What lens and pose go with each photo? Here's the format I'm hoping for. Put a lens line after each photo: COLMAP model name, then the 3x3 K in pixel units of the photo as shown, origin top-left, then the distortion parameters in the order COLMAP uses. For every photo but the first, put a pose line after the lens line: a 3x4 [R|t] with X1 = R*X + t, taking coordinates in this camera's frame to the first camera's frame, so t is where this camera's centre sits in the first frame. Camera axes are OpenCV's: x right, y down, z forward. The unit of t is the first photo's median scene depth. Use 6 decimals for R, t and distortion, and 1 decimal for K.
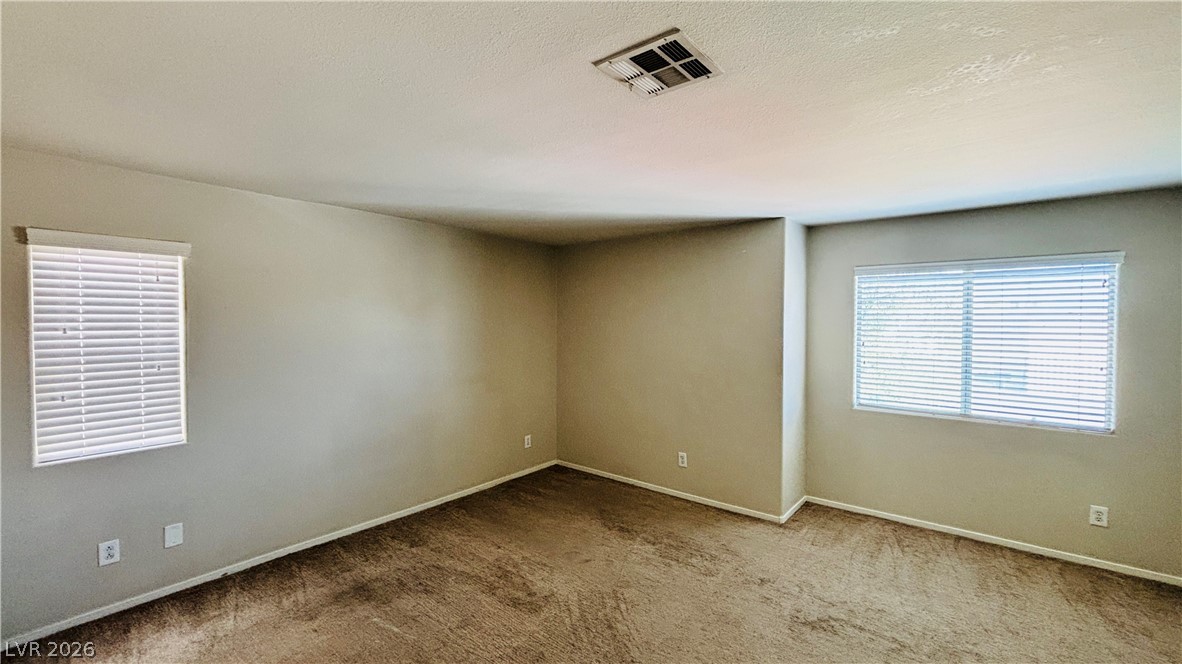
lens RADIAL K [[478.0, 0, 588.8], [0, 478.0, 327.6], [0, 0, 1]] dist [0.003785, 0.000421]
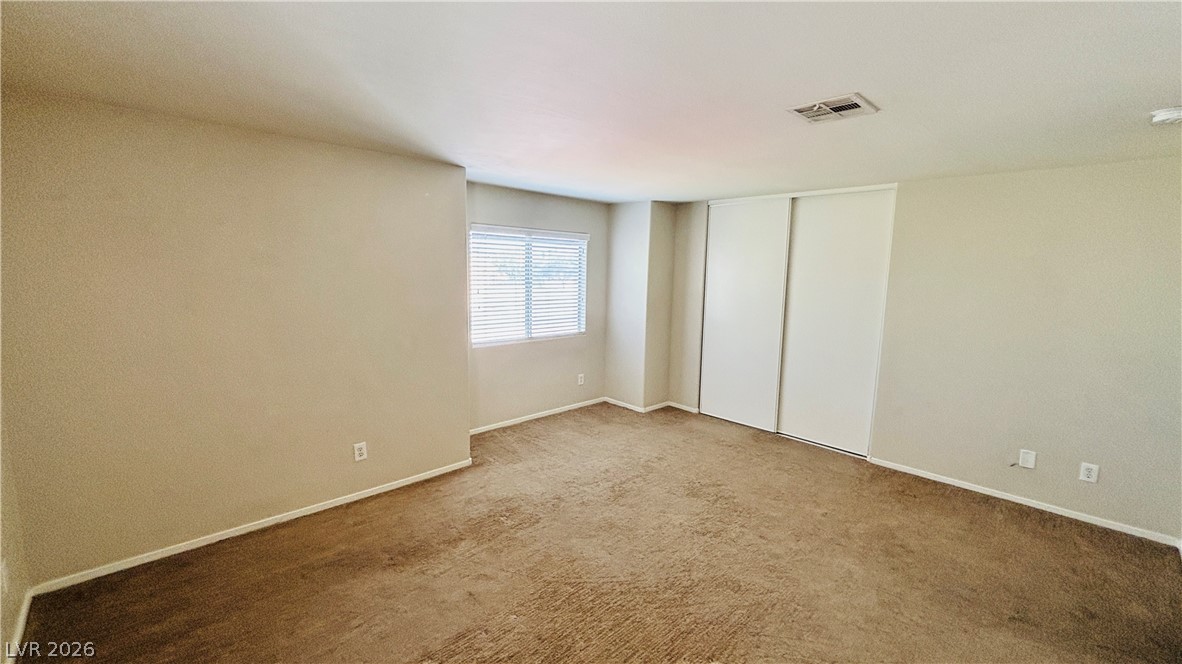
lens RADIAL K [[478.0, 0, 588.7], [0, 478.0, 325.6], [0, 0, 1]] dist [0.003785, 0.000421]
pose [[0.124945, -0.125173, 0.984236, -0.624613], [-0.008419, 0.991840, 0.127209, -0.039756], [-0.992128, -0.024180, 0.122872, 0.667171]]
